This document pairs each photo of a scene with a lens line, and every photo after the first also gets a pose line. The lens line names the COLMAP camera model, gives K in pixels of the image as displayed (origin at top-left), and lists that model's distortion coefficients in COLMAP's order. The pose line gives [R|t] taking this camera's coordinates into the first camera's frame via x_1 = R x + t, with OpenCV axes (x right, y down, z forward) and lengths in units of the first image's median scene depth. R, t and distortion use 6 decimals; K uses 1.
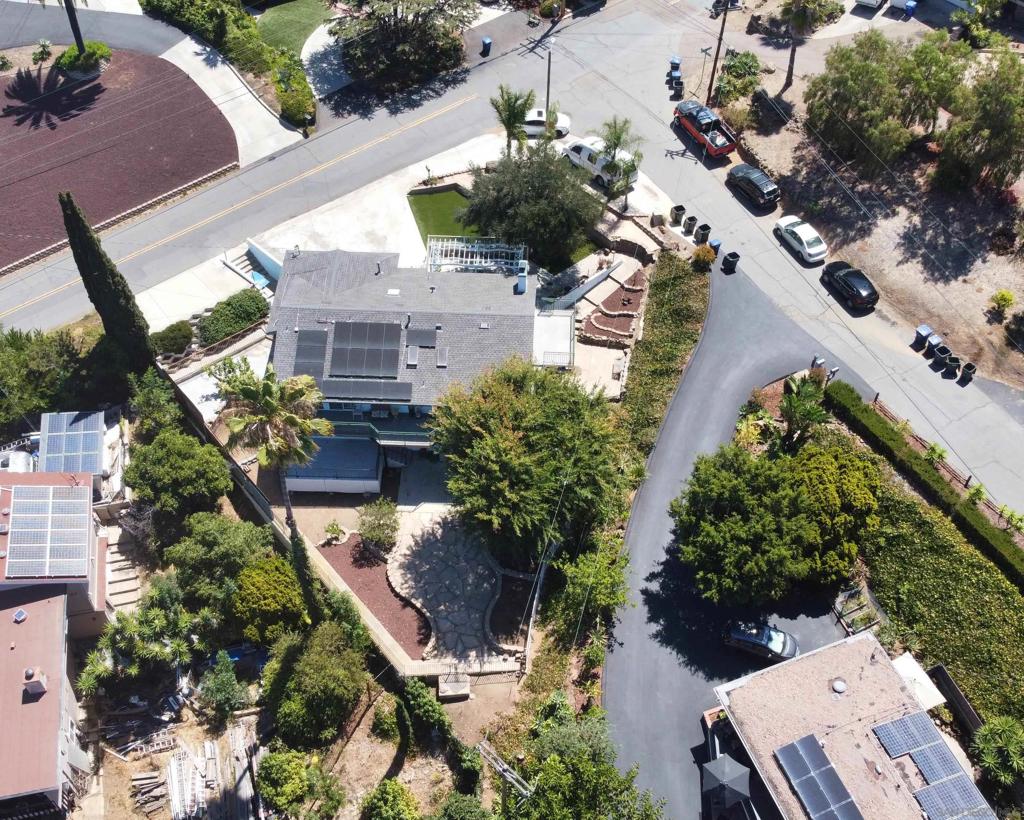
lens RADIAL K [[1082.8, 0, 500.1], [0, 1082.8, 413.7], [0, 0, 1]] dist [-0.000962, -0.018714]
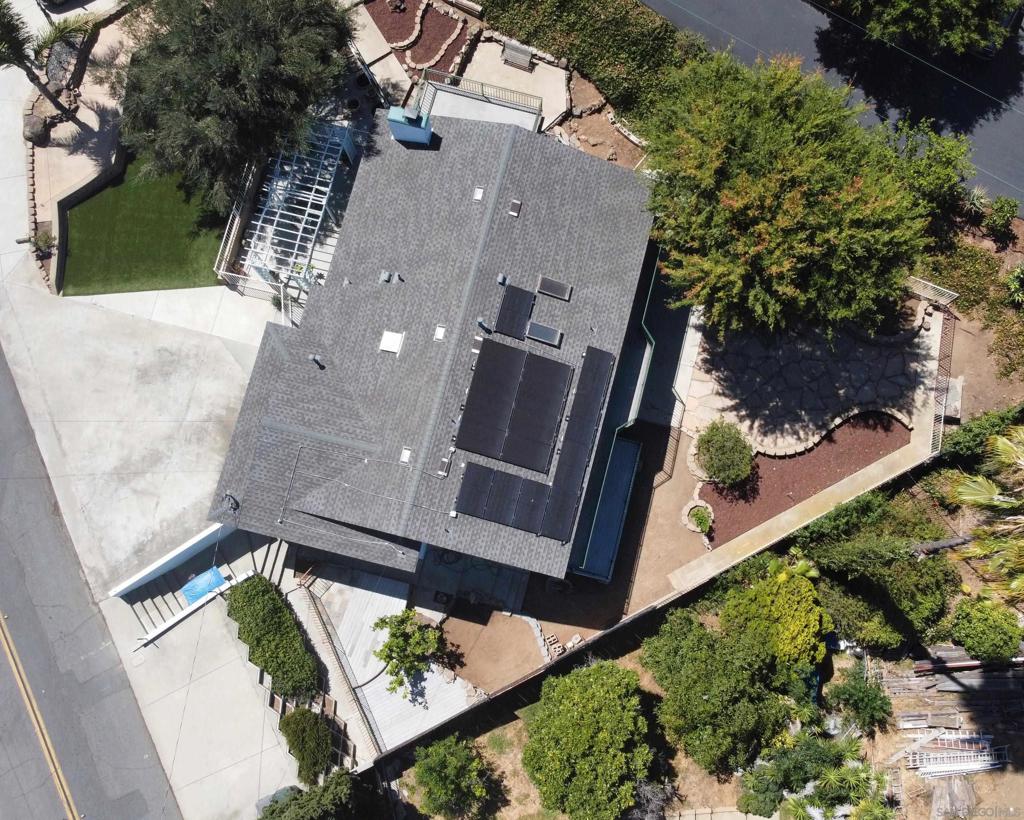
lens RADIAL K [[1082.8, 0, 500.1], [0, 1082.8, 413.7], [0, 0, 1]] dist [-0.000962, -0.018714]
pose [[0.205443, -0.964673, 0.164925, -0.209264], [0.749697, 0.263450, 0.607082, -0.390826], [-0.629085, -0.001077, 0.777336, 0.496303]]
